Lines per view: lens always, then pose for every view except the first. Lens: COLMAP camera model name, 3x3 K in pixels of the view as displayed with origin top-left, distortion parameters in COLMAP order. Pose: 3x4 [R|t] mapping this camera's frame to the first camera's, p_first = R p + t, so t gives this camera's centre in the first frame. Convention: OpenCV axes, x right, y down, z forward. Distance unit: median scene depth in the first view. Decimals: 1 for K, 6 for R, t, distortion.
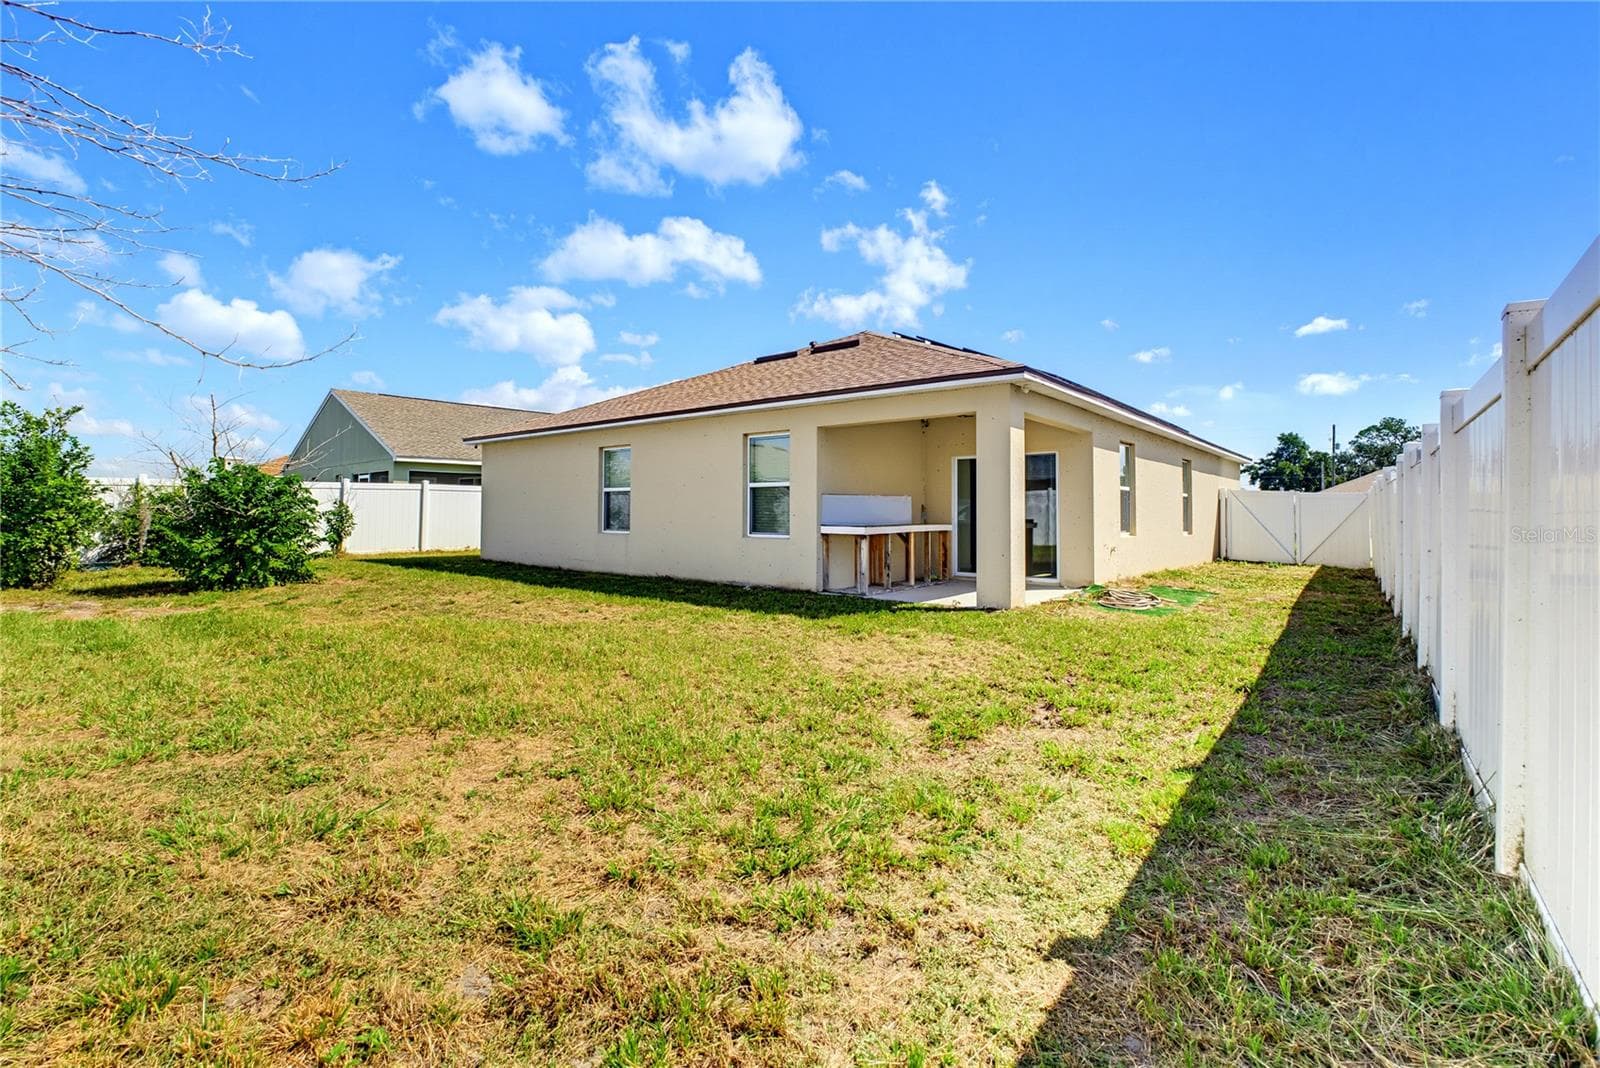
lens RADIAL K [[743.3, 0, 816.9], [0, 743.3, 510.5], [0, 0, 1]] dist [-0.003094, 0.000365]
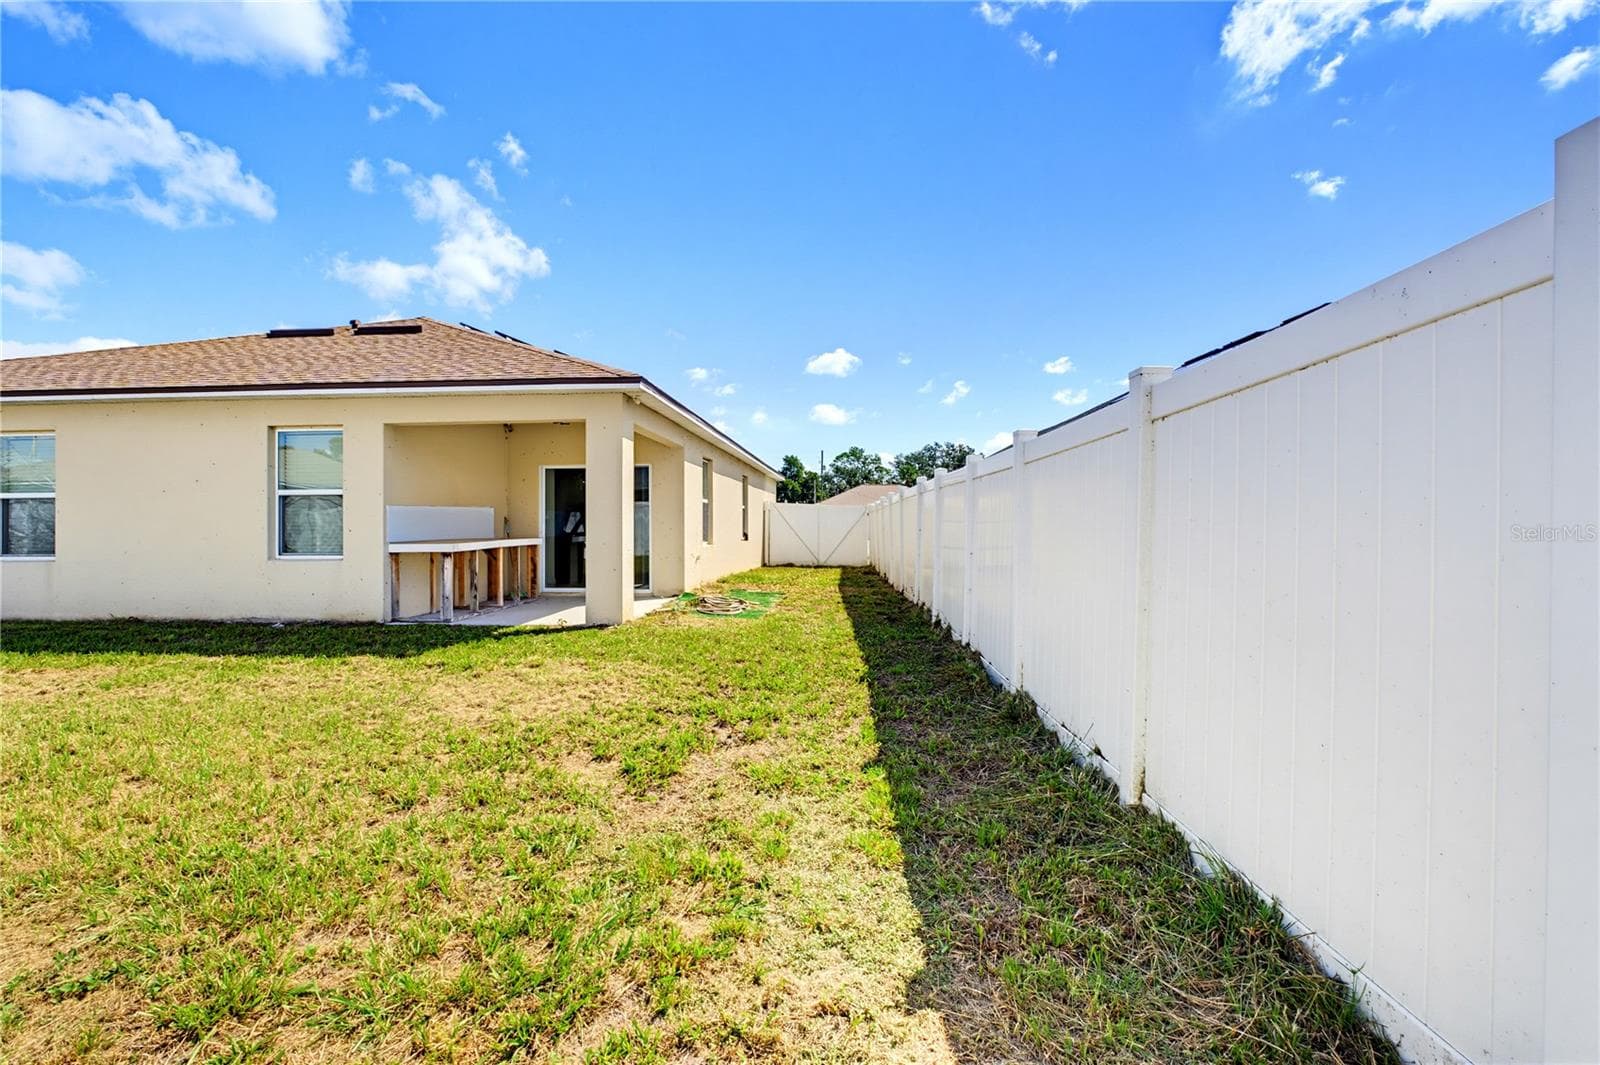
lens RADIAL K [[718.9, 0, 800.0], [0, 718.9, 525.4], [0, 0, 1]] dist [-0.002255, 0.001093]
pose [[0.824463, -0.009648, 0.565833, -0.073535], [0.005151, 0.999941, 0.009543, -0.004356], [-0.565892, -0.004953, 0.824465, 0.079882]]
